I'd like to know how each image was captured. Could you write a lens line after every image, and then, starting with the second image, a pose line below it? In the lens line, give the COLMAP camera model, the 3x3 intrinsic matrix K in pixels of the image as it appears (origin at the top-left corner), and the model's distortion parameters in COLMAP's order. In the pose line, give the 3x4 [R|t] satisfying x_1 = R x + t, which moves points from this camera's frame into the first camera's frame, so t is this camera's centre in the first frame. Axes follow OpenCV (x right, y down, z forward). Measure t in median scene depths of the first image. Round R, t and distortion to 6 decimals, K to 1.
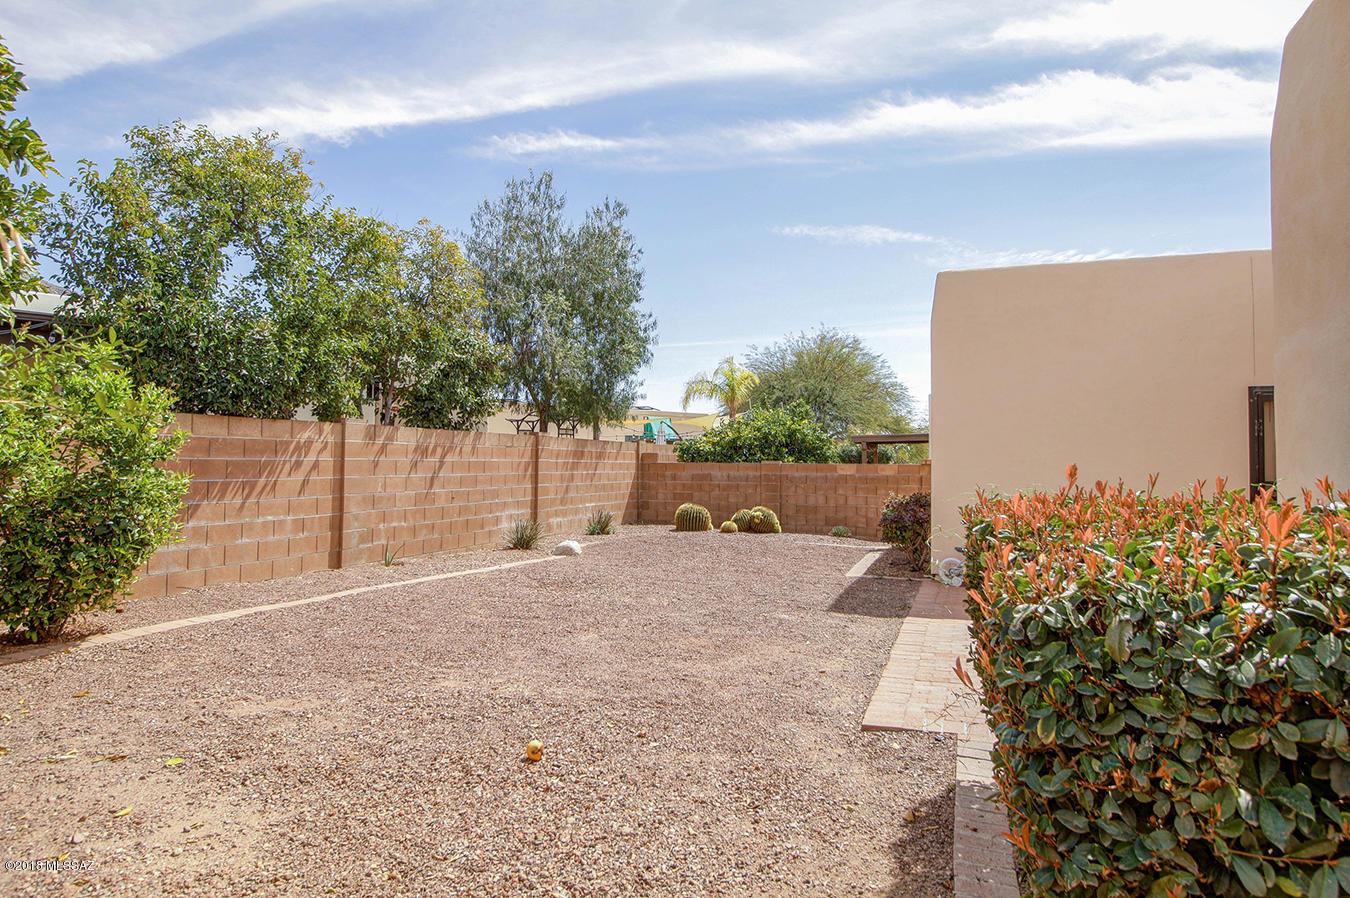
lens RADIAL K [[836.3, 0, 680.7], [0, 836.3, 447.1], [0, 0, 1]] dist [-0.008969, -0.002845]
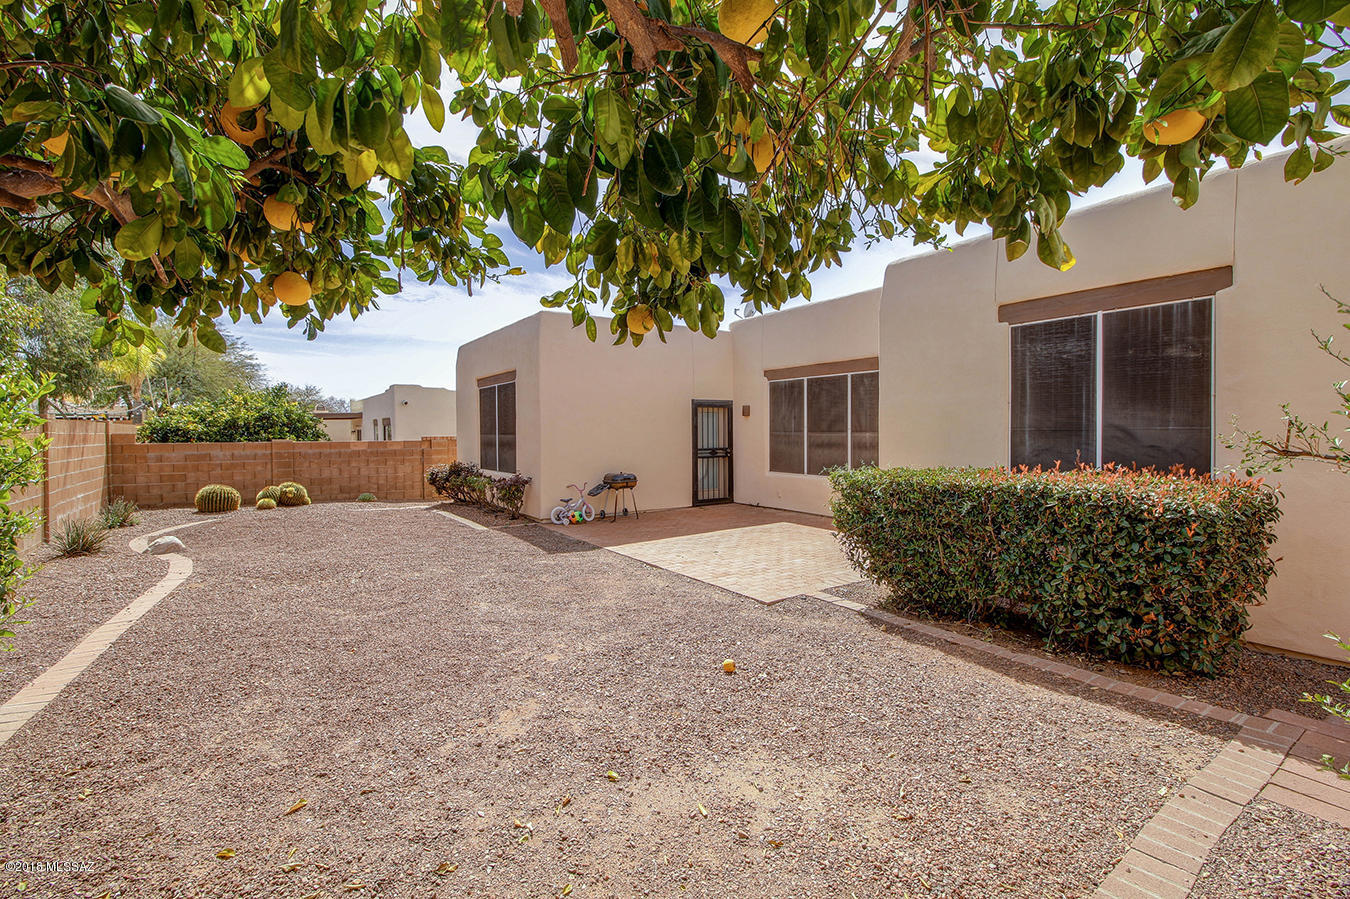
lens RADIAL K [[626.3, 0, 668.8], [0, 626.3, 444.0], [0, 0, 1]] dist [0.003943, -0.000481]
pose [[0.596942, -0.030417, 0.801708, -0.340122], [-0.003851, 0.999161, 0.040776, -0.018391], [-0.802275, -0.027429, 0.596324, 0.142168]]
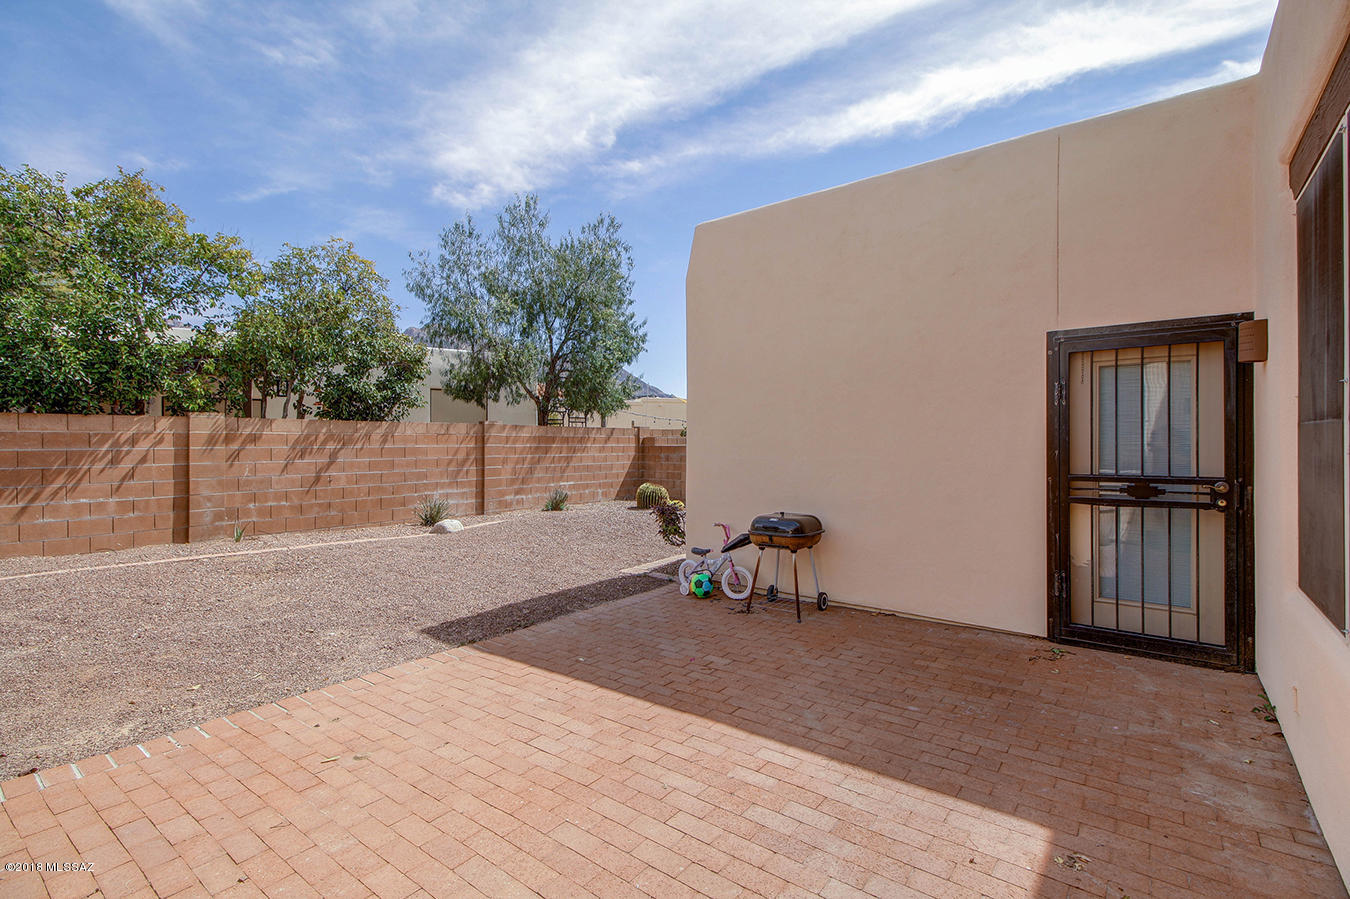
lens RADIAL K [[626.3, 0, 673.8], [0, 626.3, 446.2], [0, 0, 1]] dist [0.003943, -0.000481]
pose [[0.951173, -0.006972, -0.308581, 0.384433], [0.013926, 0.999696, 0.020339, 0.002810], [0.308345, -0.023643, 0.950981, 0.299679]]
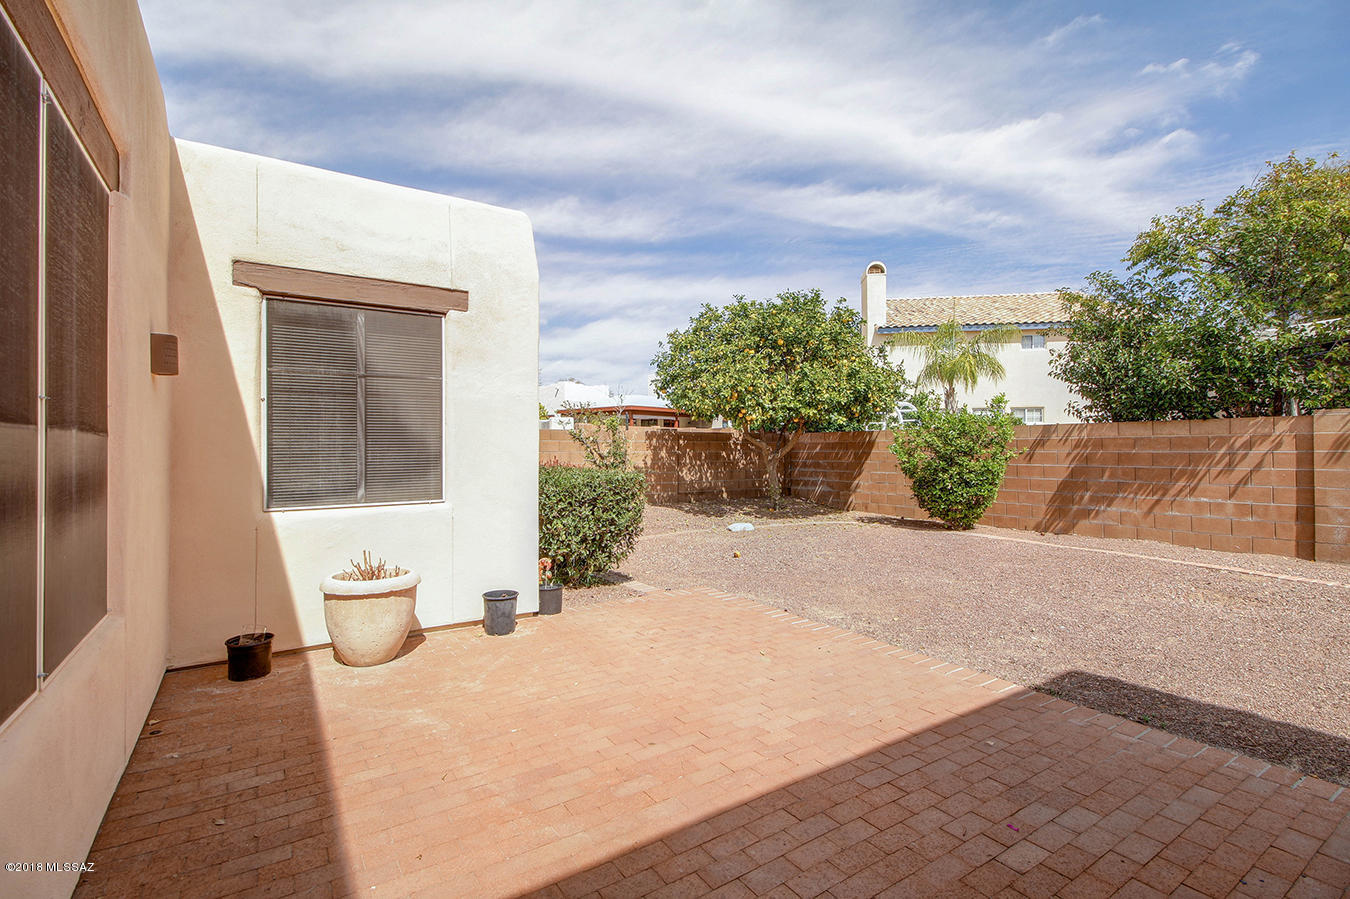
lens RADIAL K [[626.3, 0, 675.1], [0, 626.3, 445.3], [0, 0, 1]] dist [0.003943, -0.000481]
pose [[-0.607883, -0.006845, -0.793997, 0.509229], [0.014090, 0.999712, -0.019405, 0.008031], [0.793902, -0.022983, -0.607611, 0.660145]]
